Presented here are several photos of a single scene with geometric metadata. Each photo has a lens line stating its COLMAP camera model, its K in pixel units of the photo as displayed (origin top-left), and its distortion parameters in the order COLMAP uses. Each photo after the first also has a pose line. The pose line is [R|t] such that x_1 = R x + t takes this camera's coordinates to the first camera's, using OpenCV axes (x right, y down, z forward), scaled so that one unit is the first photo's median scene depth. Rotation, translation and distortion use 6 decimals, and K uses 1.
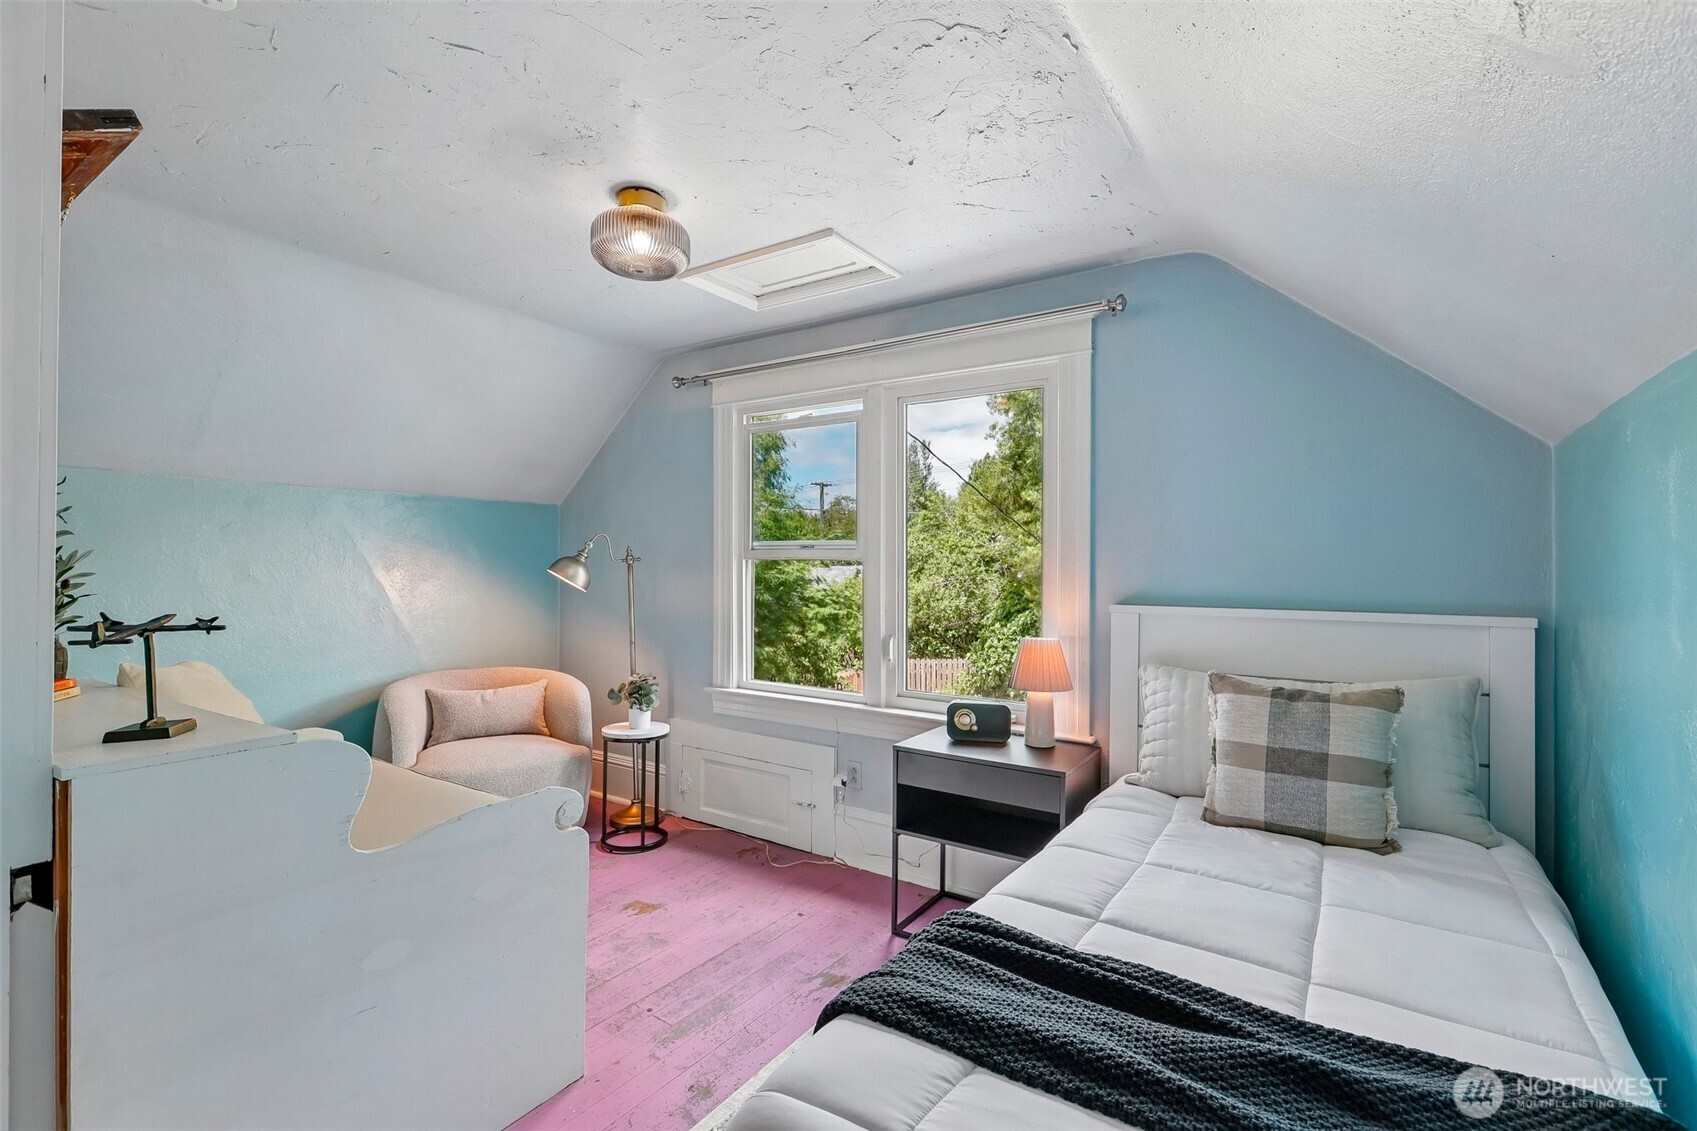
lens RADIAL K [[760.6, 0, 848.5], [0, 760.6, 565.5], [0, 0, 1]] dist [-0.001150, -0.000073]
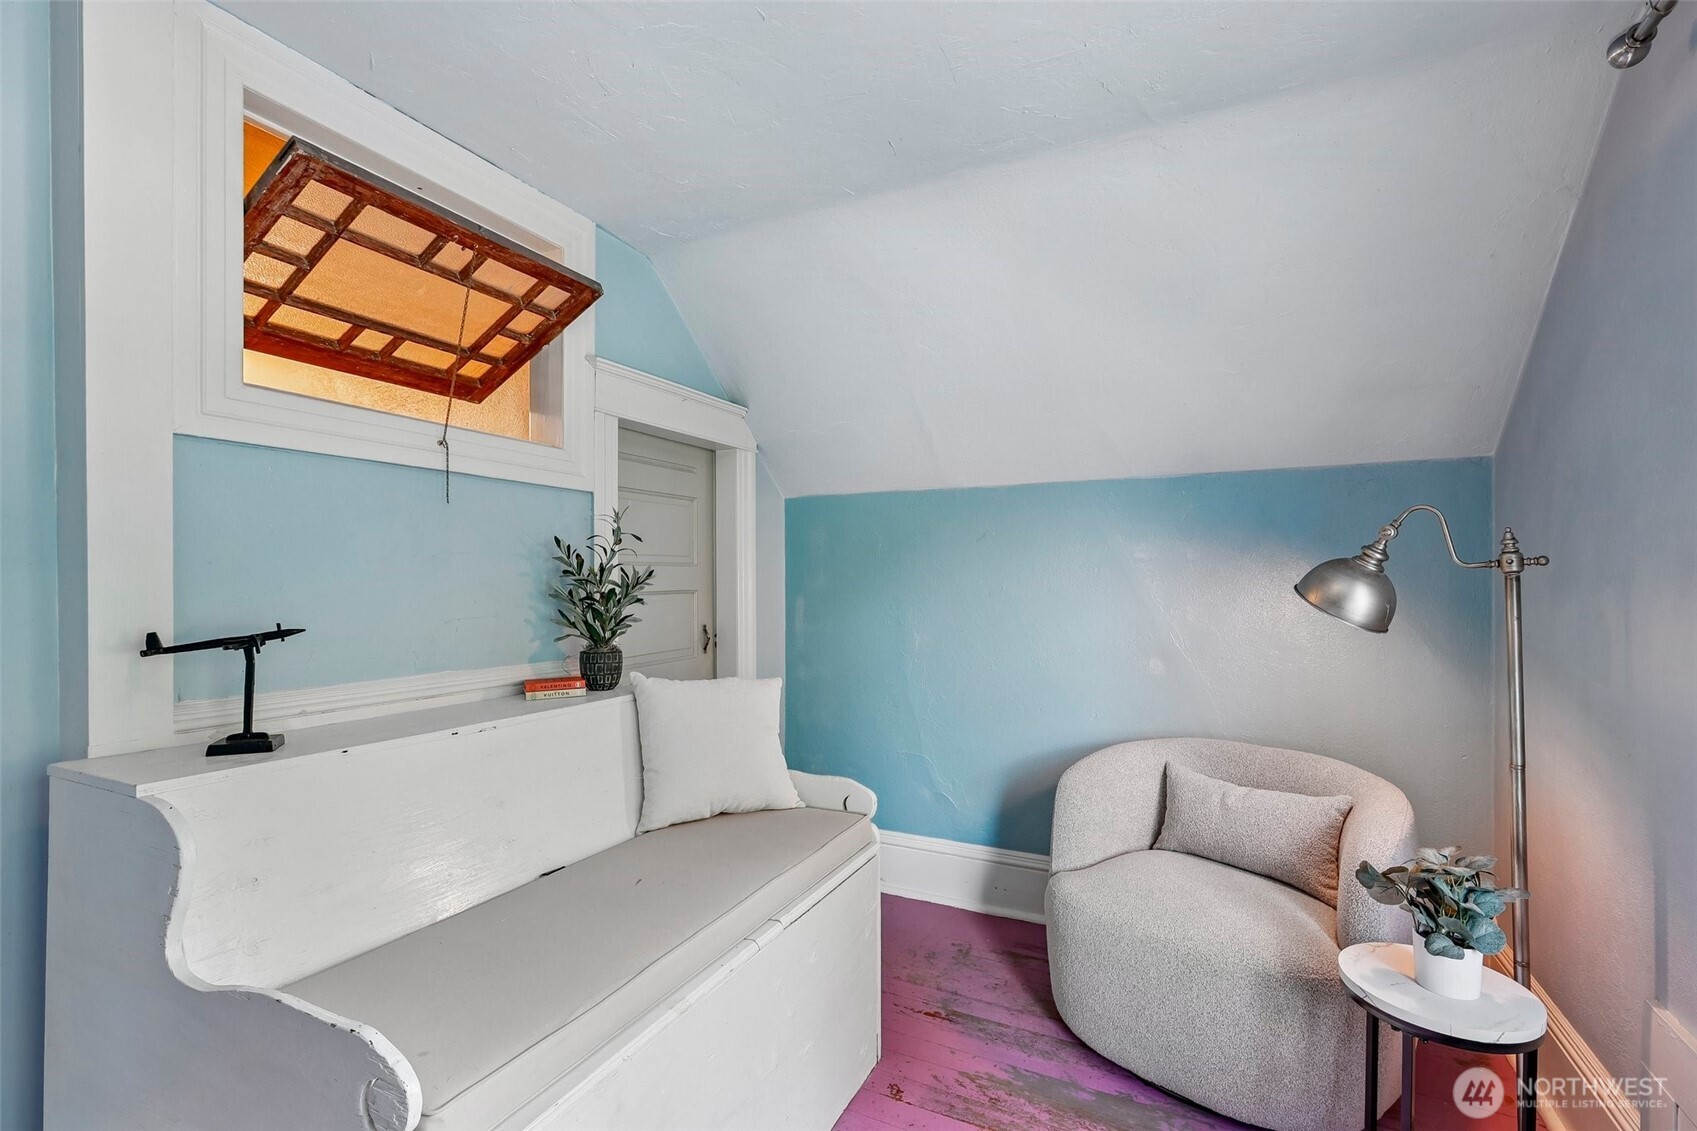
lens RADIAL K [[742.7, 0, 851.7], [0, 742.7, 584.0], [0, 0, 1]] dist [0.000103, 0.000115]
pose [[0.171556, 0.002355, -0.985171, 0.047618], [-0.005249, 0.999985, 0.001476, 0.005534], [0.985160, 0.004917, 0.171566, 0.611136]]
